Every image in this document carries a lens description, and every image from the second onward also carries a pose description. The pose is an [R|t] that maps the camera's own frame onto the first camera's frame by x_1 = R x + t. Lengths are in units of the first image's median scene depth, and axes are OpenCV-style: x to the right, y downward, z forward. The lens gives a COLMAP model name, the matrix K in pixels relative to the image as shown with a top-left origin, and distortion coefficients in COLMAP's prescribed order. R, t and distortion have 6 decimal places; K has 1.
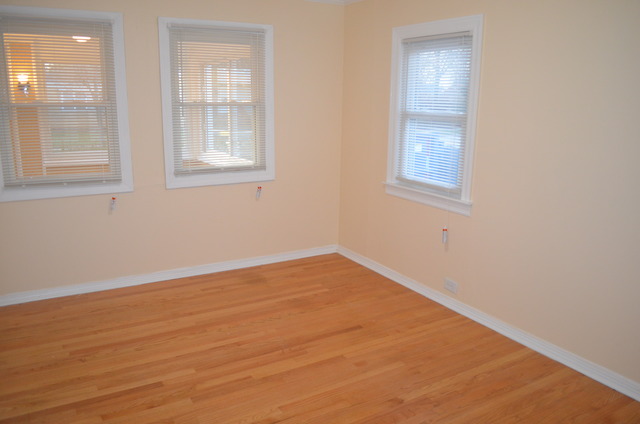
lens RADIAL K [[513.0, 0, 317.2], [0, 513.0, 210.5], [0, 0, 1]] dist [-0.035976, -0.004901]
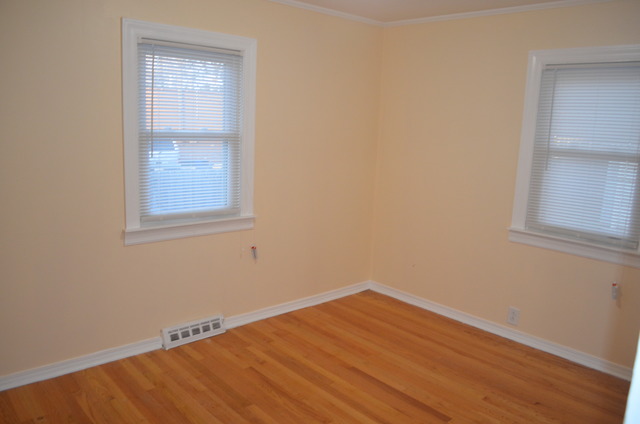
lens RADIAL K [[517.6, 0, 320.0], [0, 517.6, 212.0], [0, 0, 1]] dist [-0.030422, -0.003065]
pose [[-0.199153, -0.196791, 0.960006, -0.727221], [0.164108, 0.959098, 0.230649, -0.237988], [-0.966130, 0.203479, -0.158712, 1.000162]]
